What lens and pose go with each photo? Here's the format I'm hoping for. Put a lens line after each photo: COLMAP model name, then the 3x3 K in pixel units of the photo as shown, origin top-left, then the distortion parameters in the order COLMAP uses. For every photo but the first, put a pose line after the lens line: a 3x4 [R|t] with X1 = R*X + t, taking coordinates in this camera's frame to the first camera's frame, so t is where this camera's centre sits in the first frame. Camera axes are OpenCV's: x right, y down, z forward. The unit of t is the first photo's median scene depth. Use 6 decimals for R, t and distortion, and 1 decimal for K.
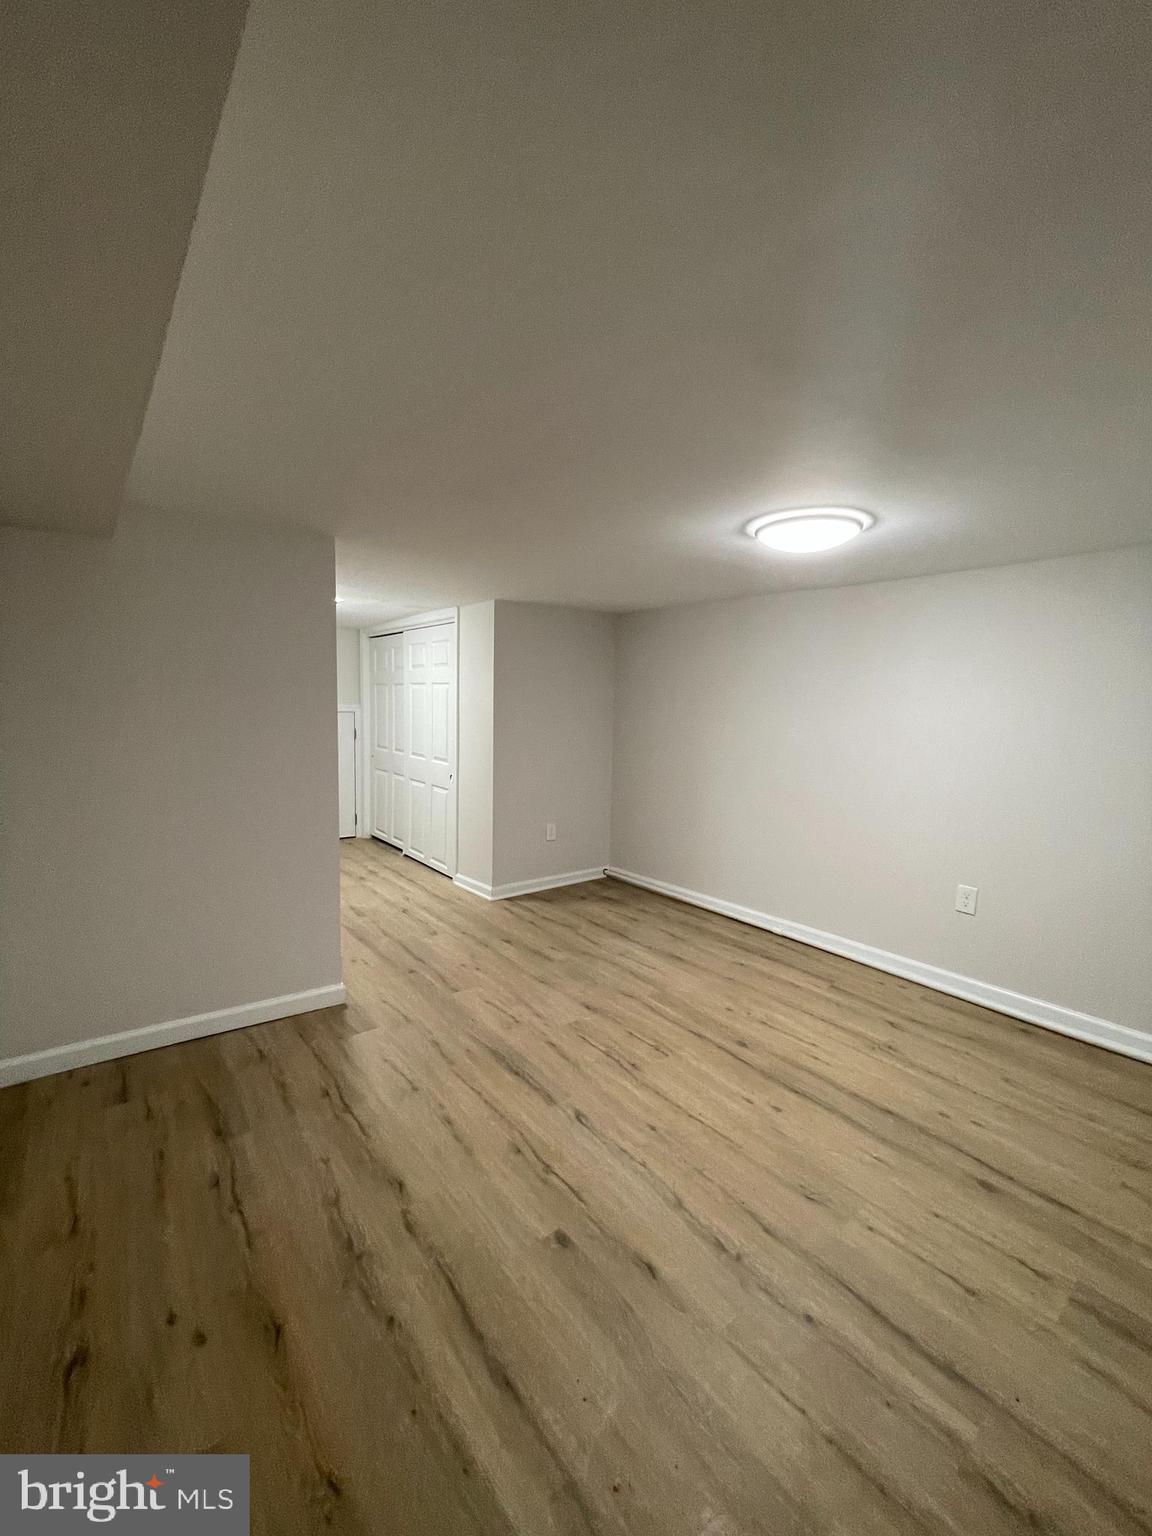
lens RADIAL K [[618.4, 0, 571.4], [0, 618.4, 765.6], [0, 0, 1]] dist [0.000319, 0.000326]
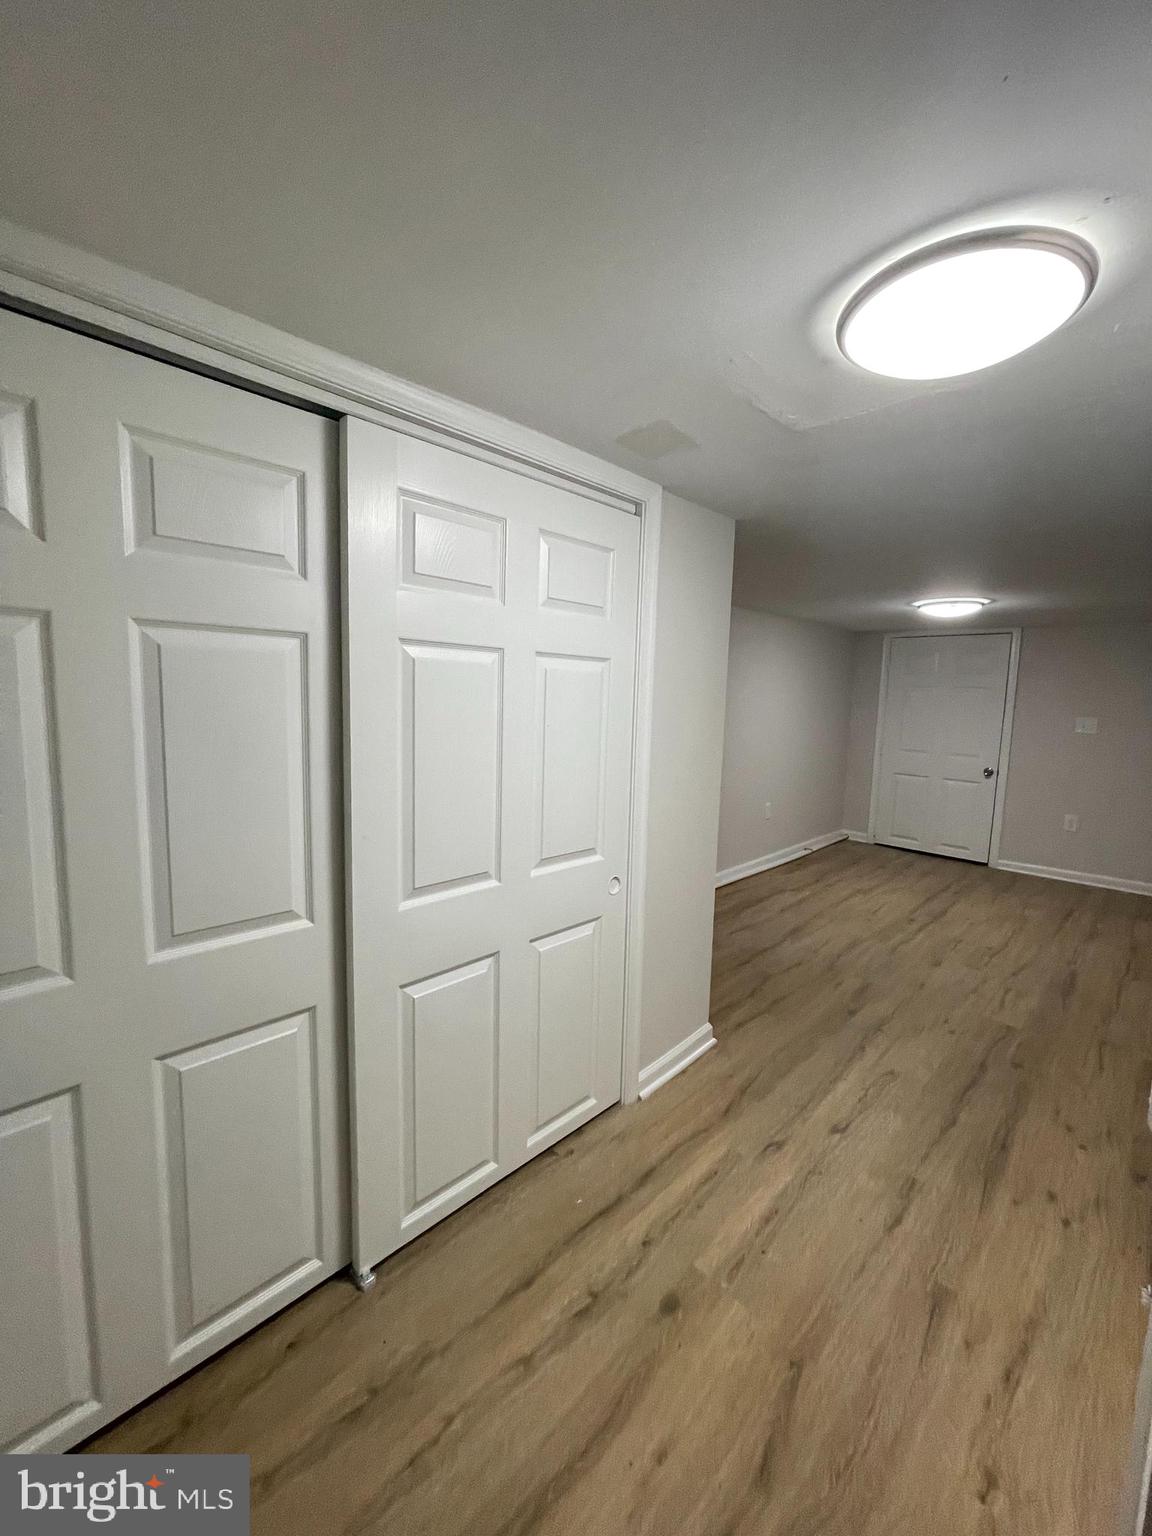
lens RADIAL K [[618.4, 0, 571.4], [0, 618.4, 765.6], [0, 0, 1]] dist [0.000319, 0.000326]
pose [[-0.117112, -0.140941, 0.983067, -1.153514], [0.075738, 0.985728, 0.150345, -0.249718], [-0.990226, 0.092063, -0.104766, 2.048754]]
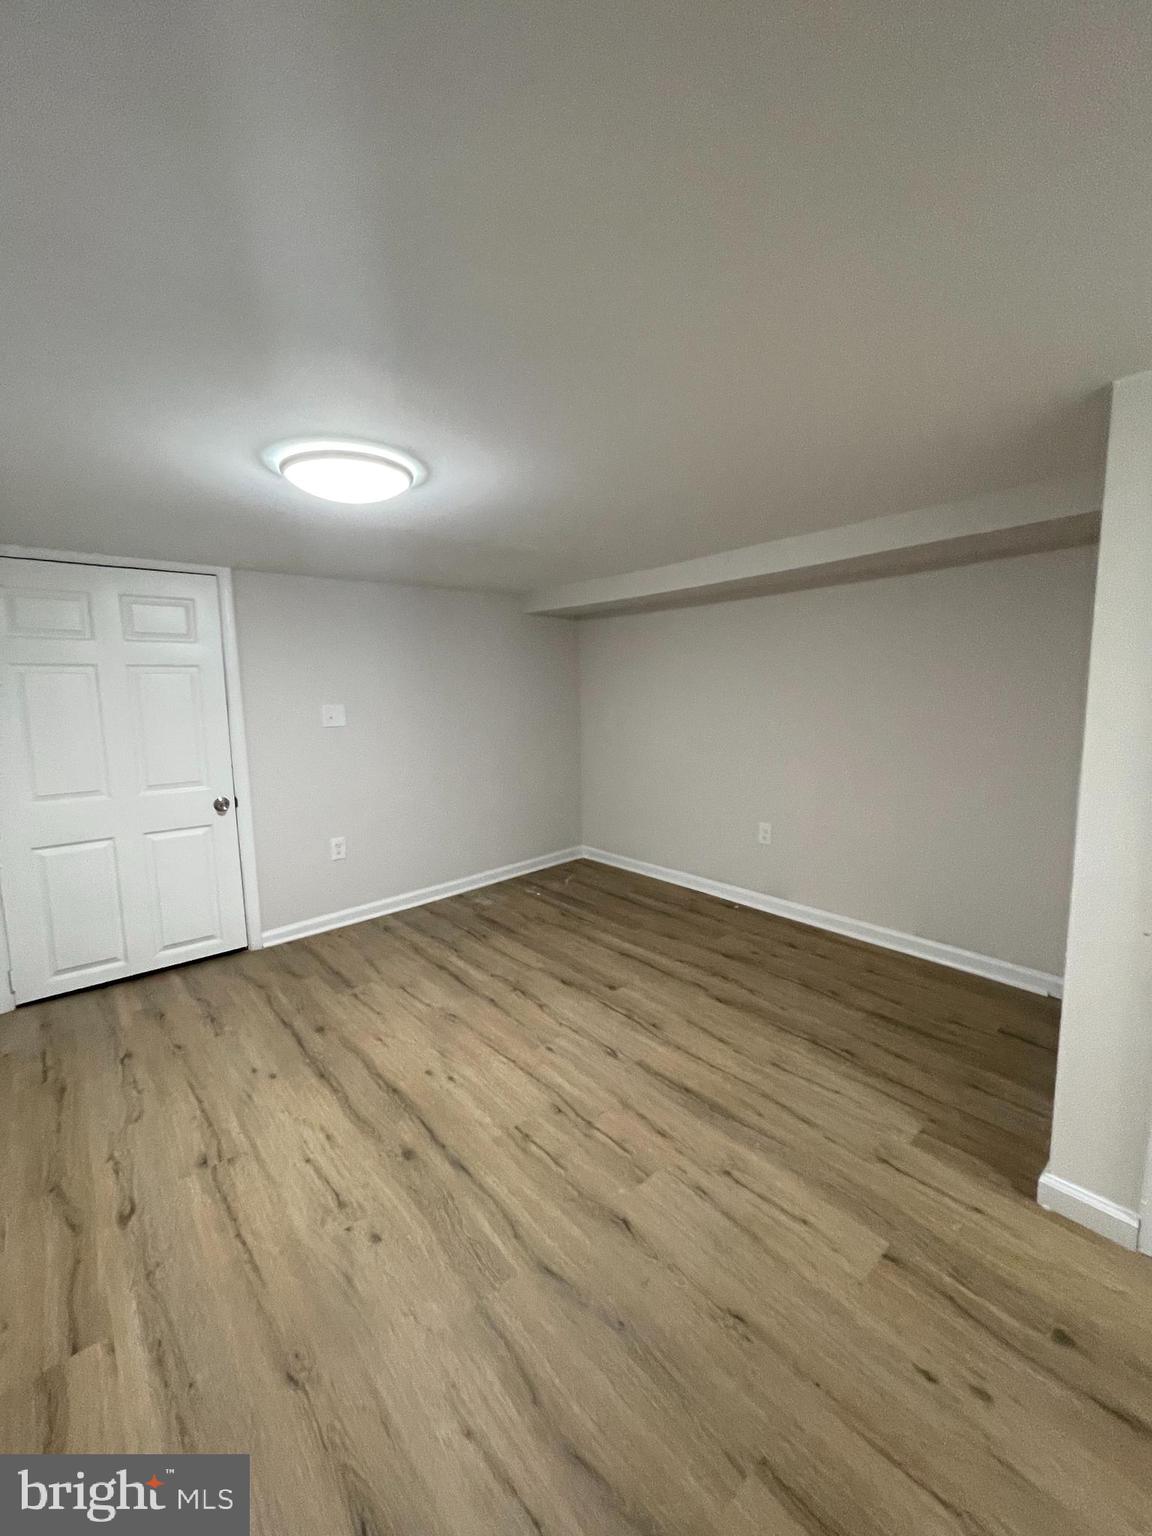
lens RADIAL K [[618.4, 0, 571.4], [0, 618.4, 765.6], [0, 0, 1]] dist [0.000319, 0.000326]
pose [[-0.998993, 0.004585, -0.044639, 0.115516], [-0.005708, 0.973701, 0.227758, -0.173779], [0.044509, 0.227783, -0.972694, 1.669077]]
